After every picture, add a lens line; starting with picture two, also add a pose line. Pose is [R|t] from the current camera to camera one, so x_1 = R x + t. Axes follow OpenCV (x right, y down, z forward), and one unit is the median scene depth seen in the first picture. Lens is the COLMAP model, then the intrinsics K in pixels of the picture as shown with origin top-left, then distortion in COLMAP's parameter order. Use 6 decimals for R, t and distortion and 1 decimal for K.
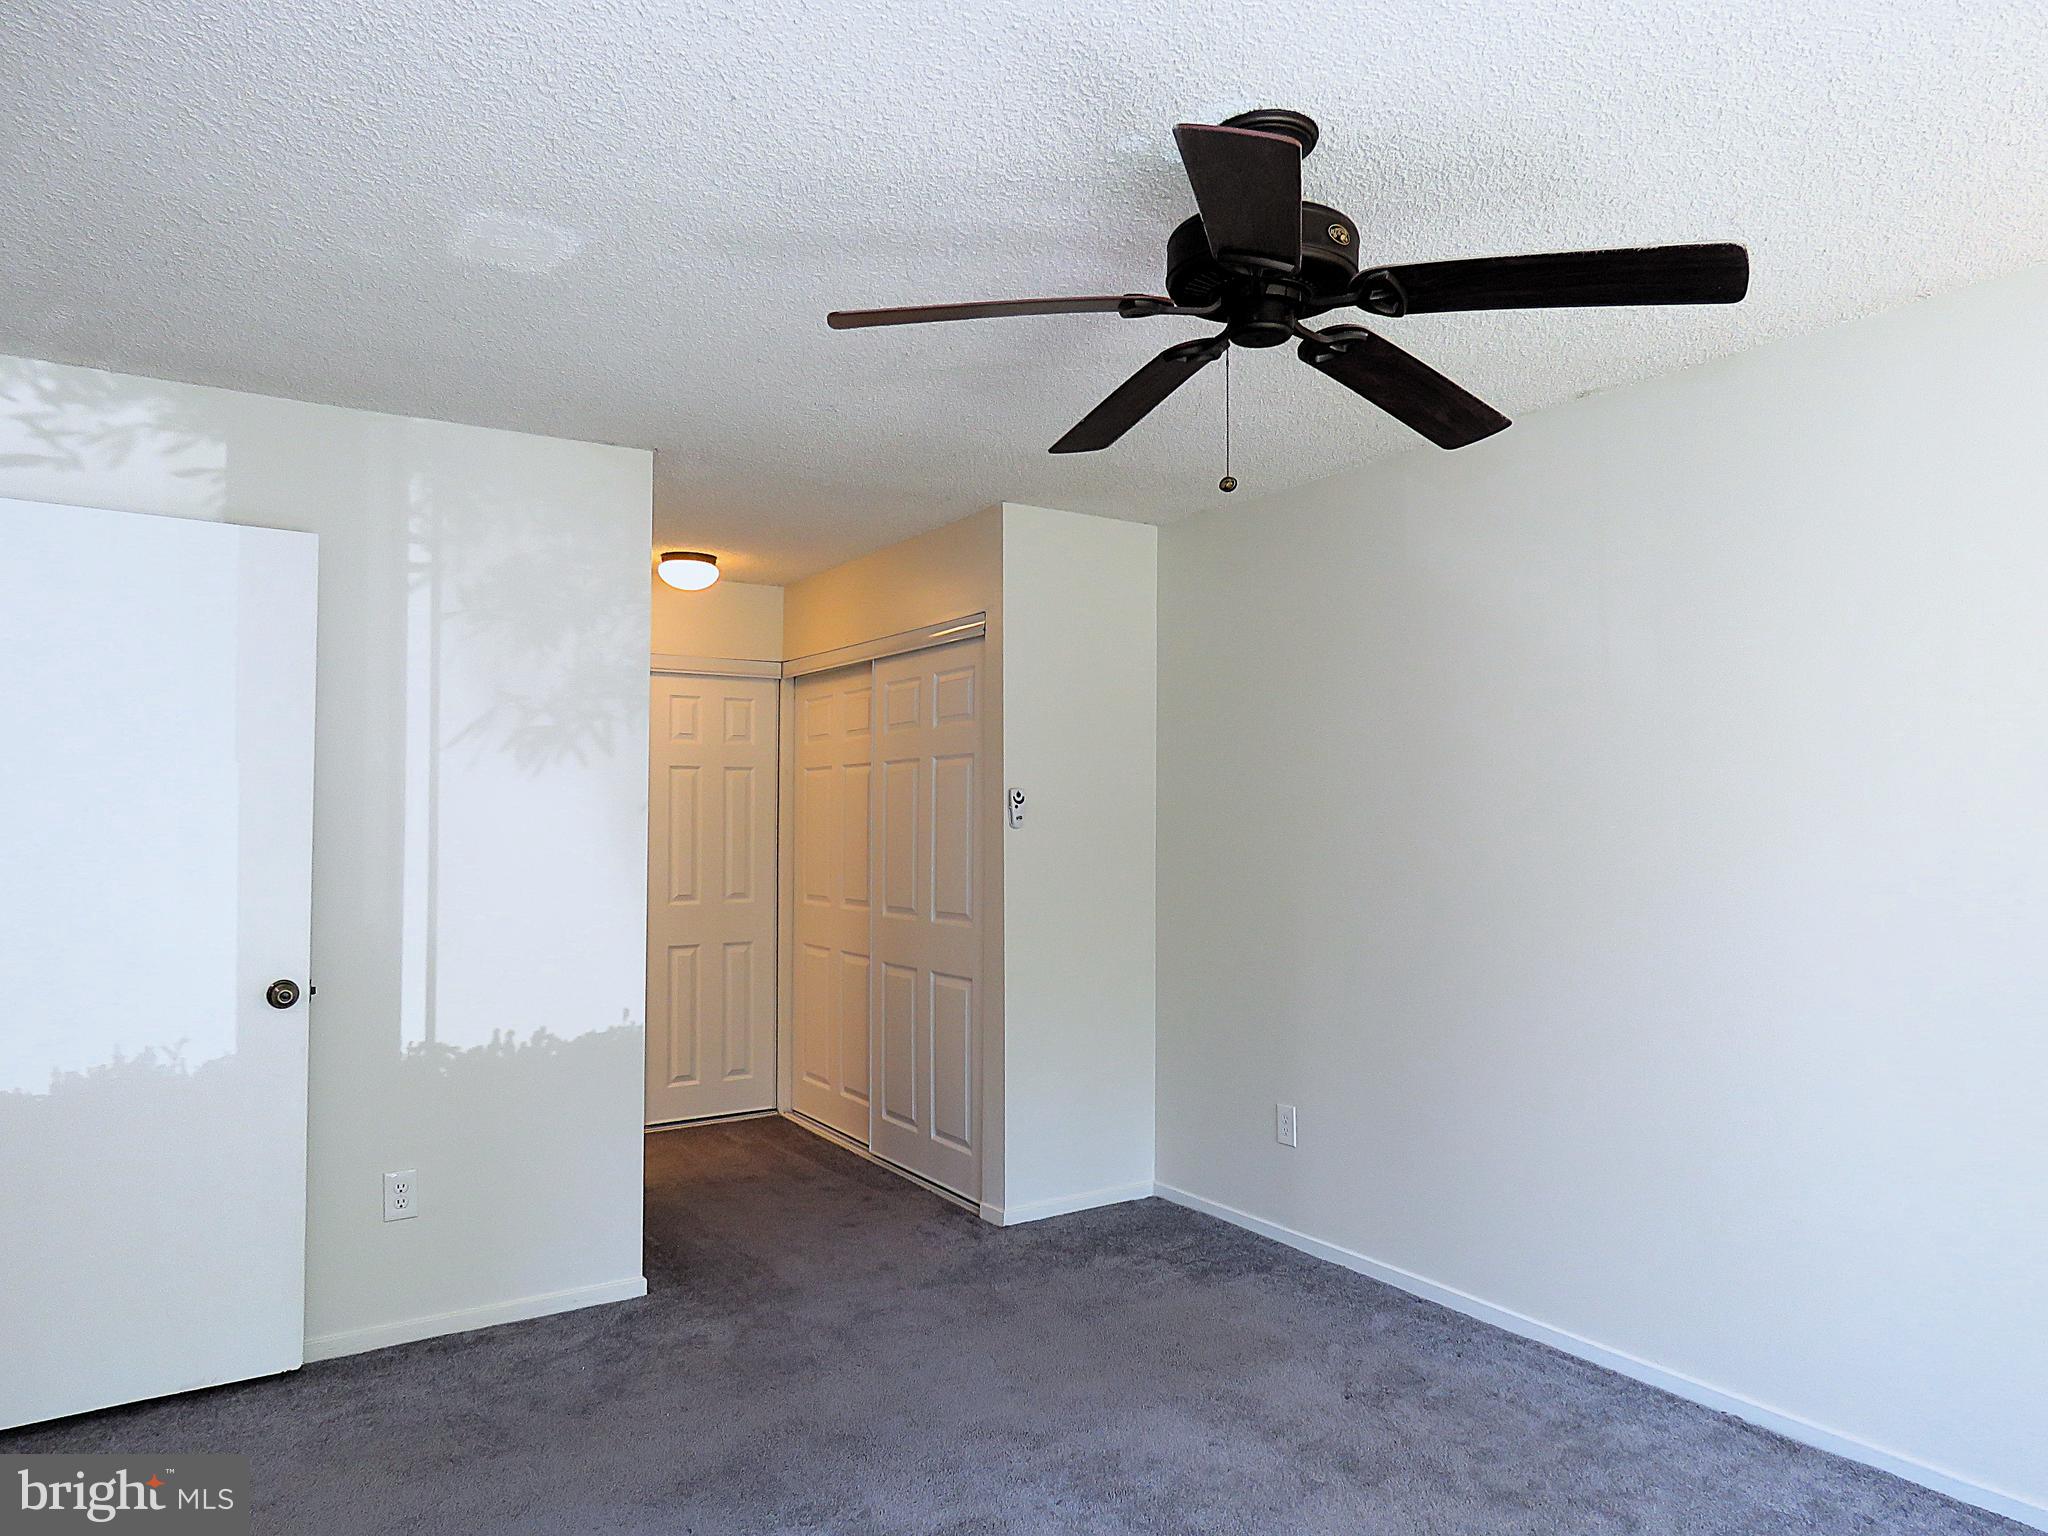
lens RADIAL K [[1313.6, 0, 1033.3], [0, 1313.6, 771.9], [0, 0, 1]] dist [0.009422, -0.011327]
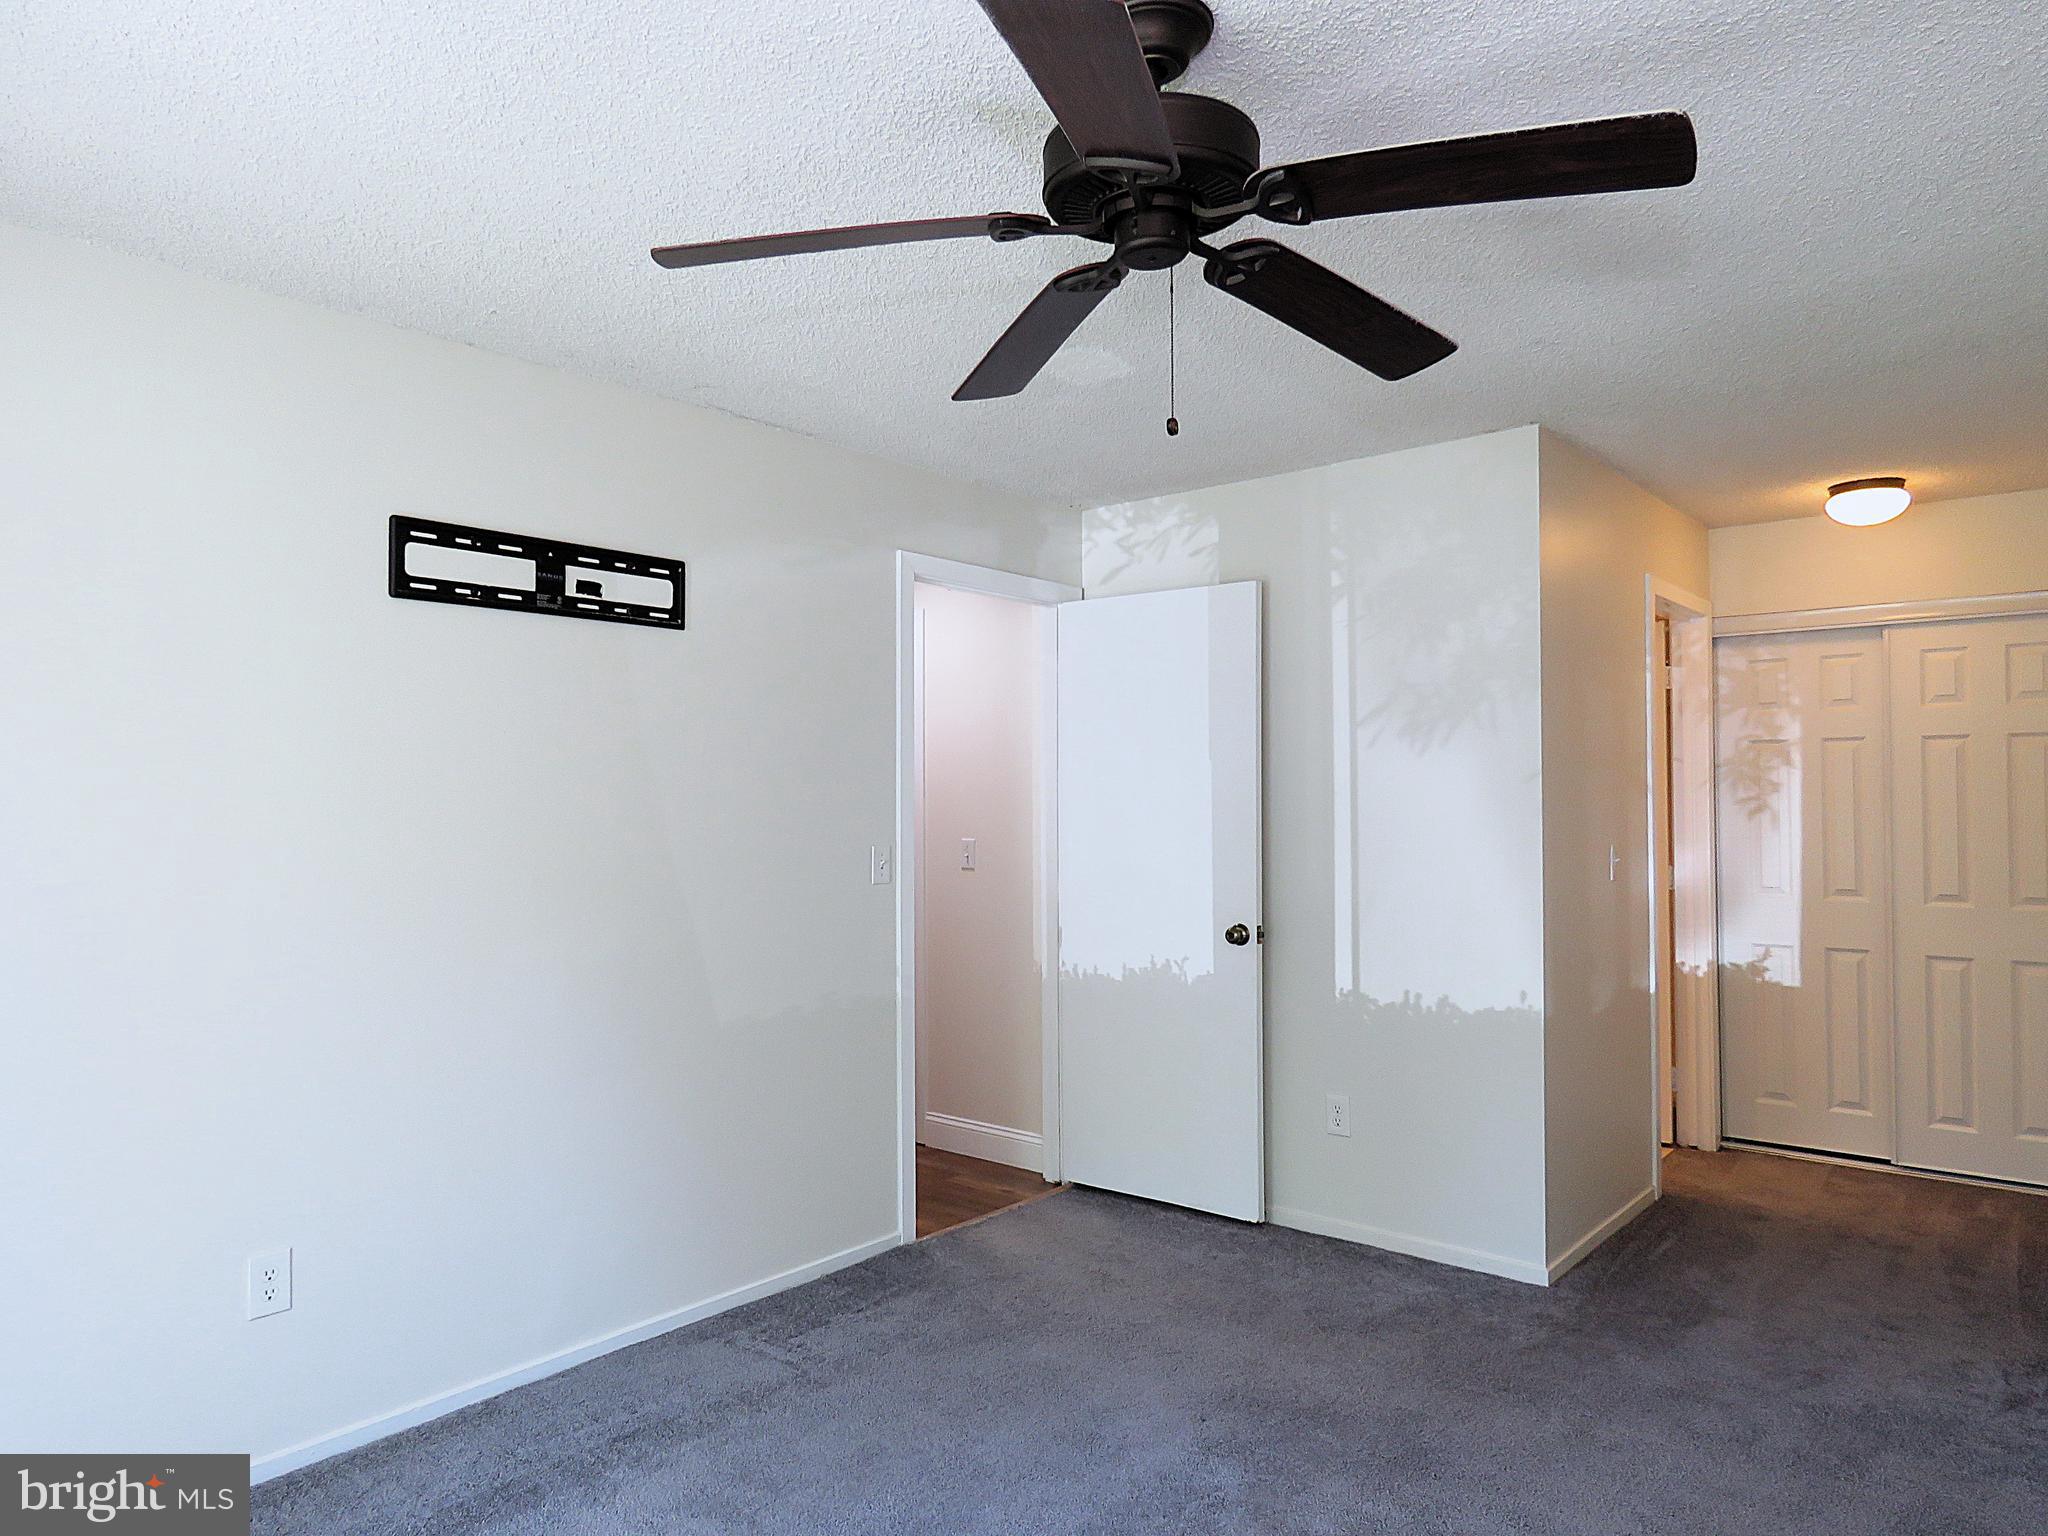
lens RADIAL K [[1313.6, 0, 1033.8], [0, 1313.6, 772.2], [0, 0, 1]] dist [0.009422, -0.011327]
pose [[0.293062, -0.021382, -0.955854, 0.568247], [0.035473, 0.999305, -0.011479, 0.013421], [0.955435, -0.030543, 0.293616, 0.379815]]
